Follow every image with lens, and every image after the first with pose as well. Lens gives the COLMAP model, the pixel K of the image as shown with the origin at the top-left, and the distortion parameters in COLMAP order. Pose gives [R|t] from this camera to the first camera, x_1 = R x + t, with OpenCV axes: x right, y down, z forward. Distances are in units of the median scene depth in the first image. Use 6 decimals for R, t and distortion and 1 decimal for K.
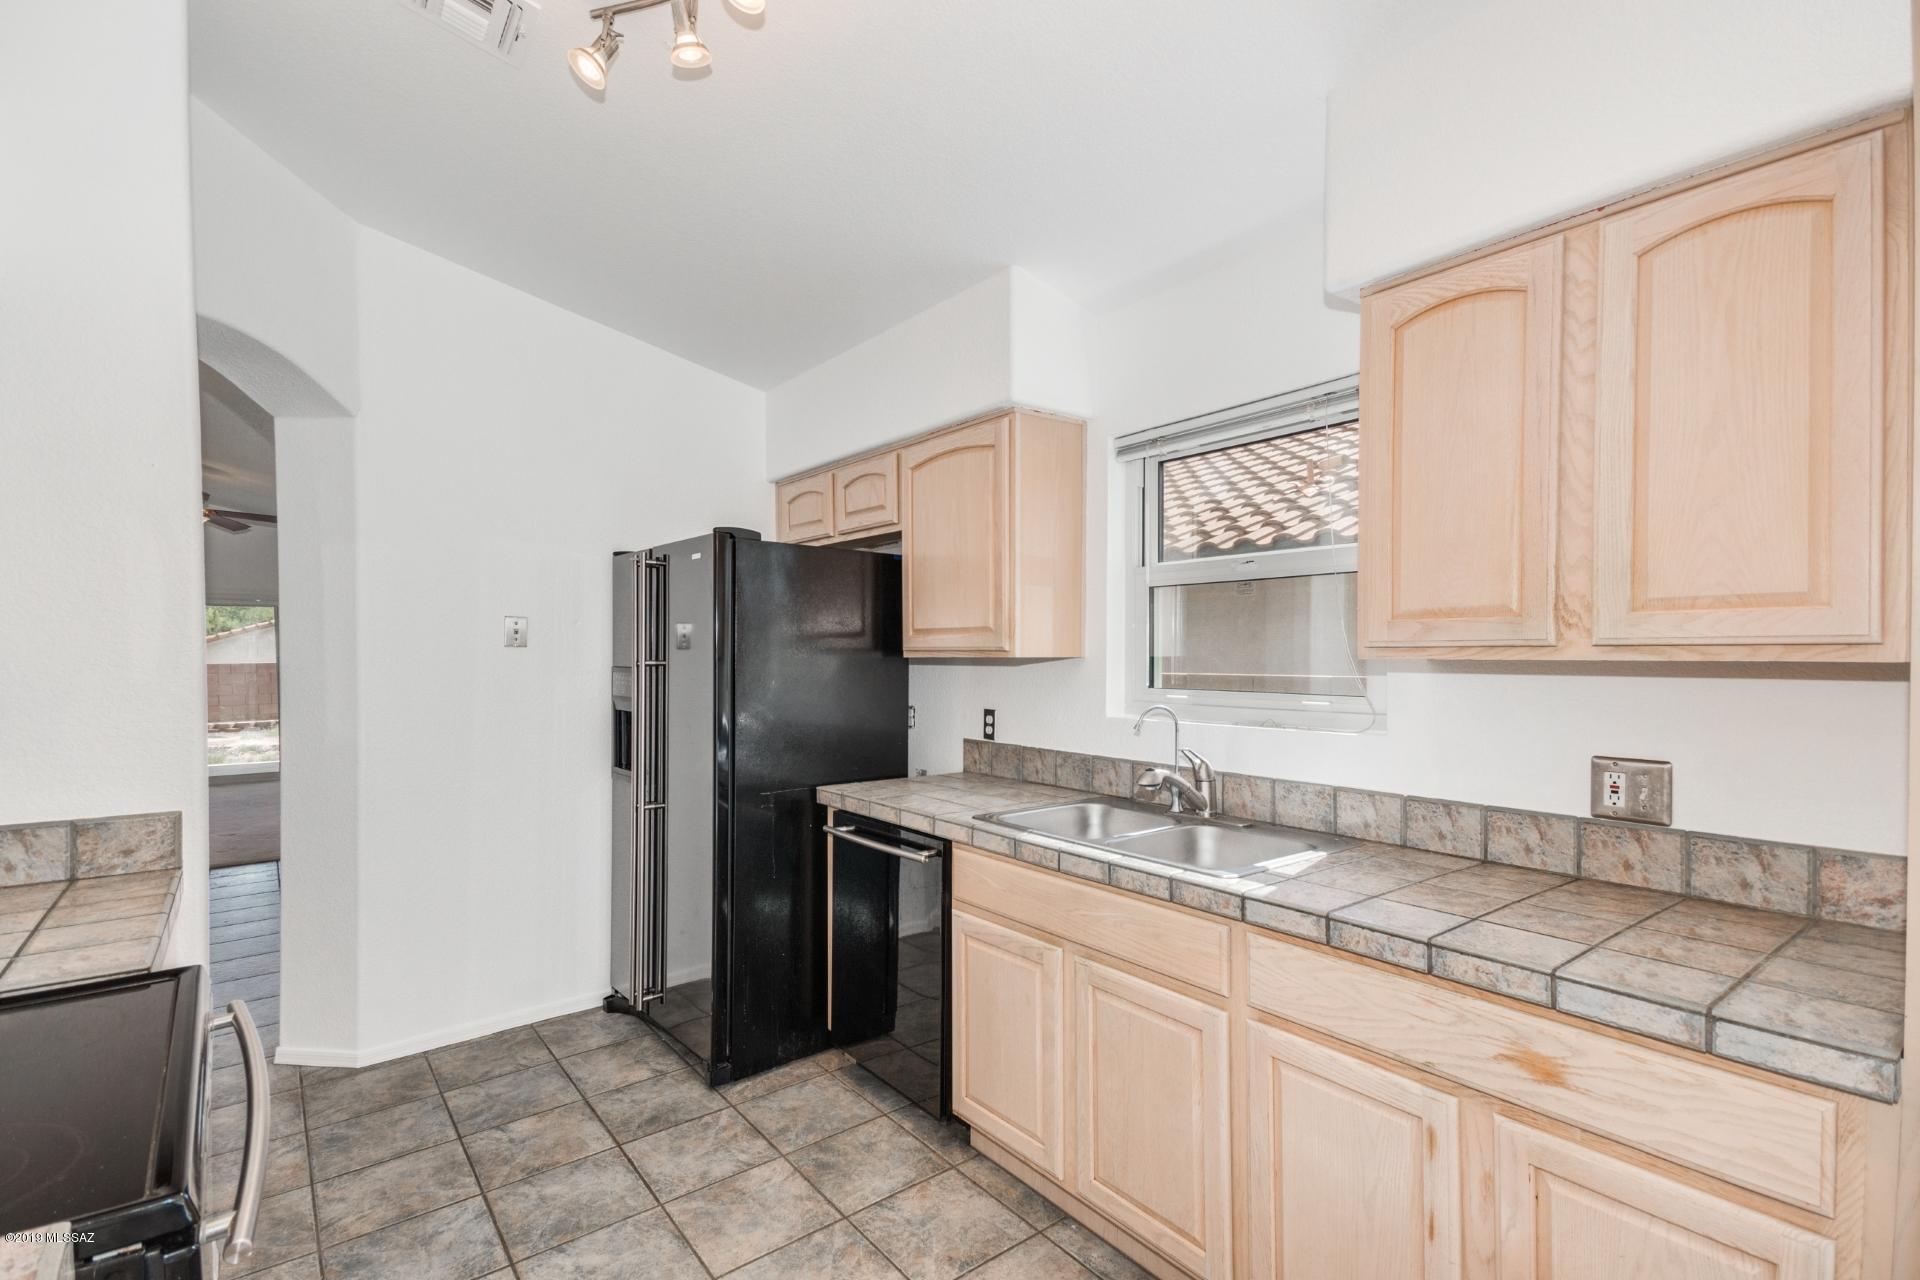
lens RADIAL K [[894.5, 0, 958.1], [0, 894.5, 654.8], [0, 0, 1]] dist [0.029688, -0.000087]
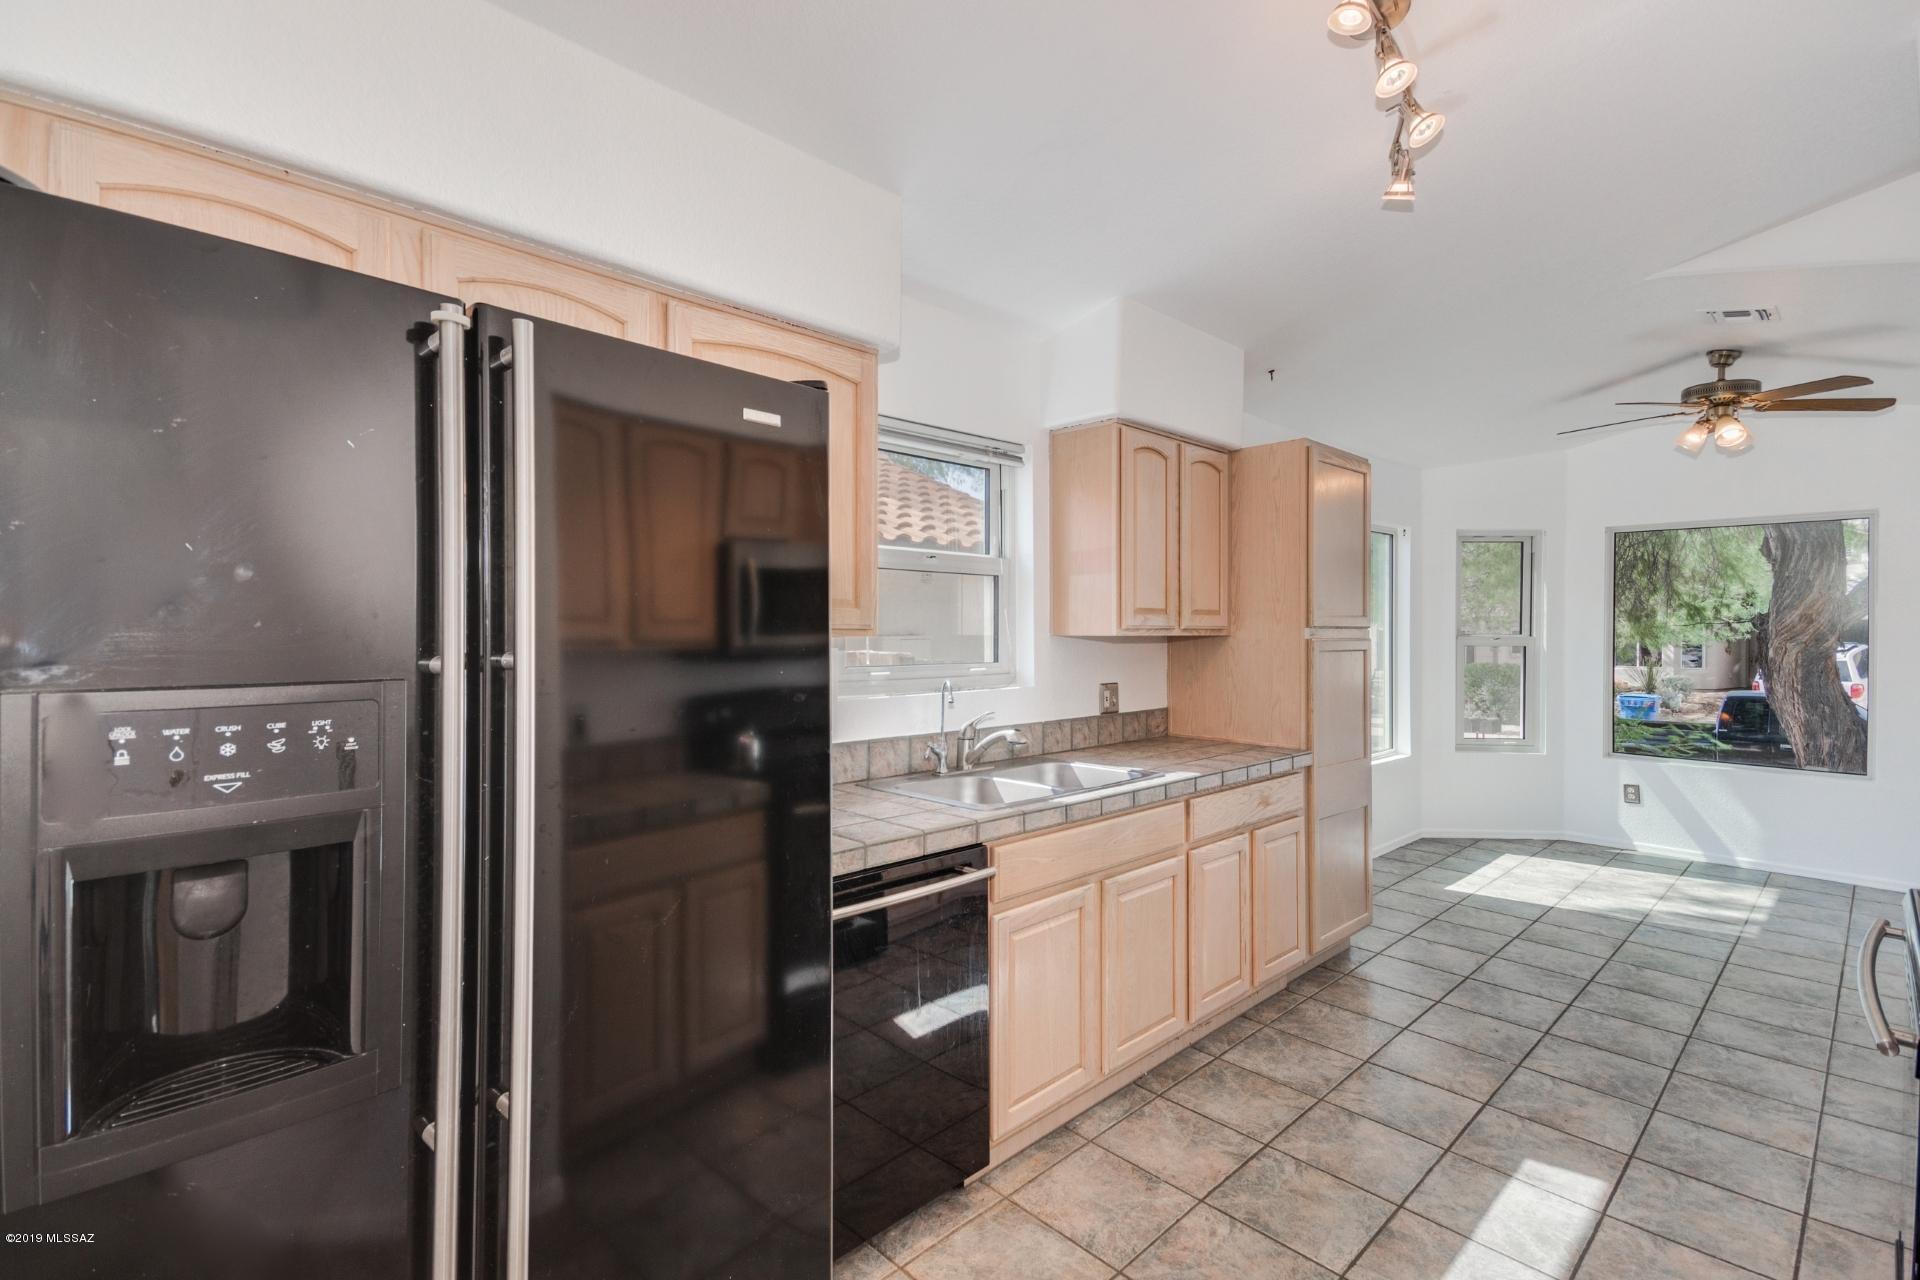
lens RADIAL K [[888.4, 0, 955.7], [0, 888.4, 628.2], [0, 0, 1]] dist [0.031977, -0.000006]
pose [[-0.117302, 0.006045, 0.993078, -1.060037], [0.003522, 0.999978, -0.005671, -0.001146], [-0.993090, 0.002832, -0.117321, 1.355727]]
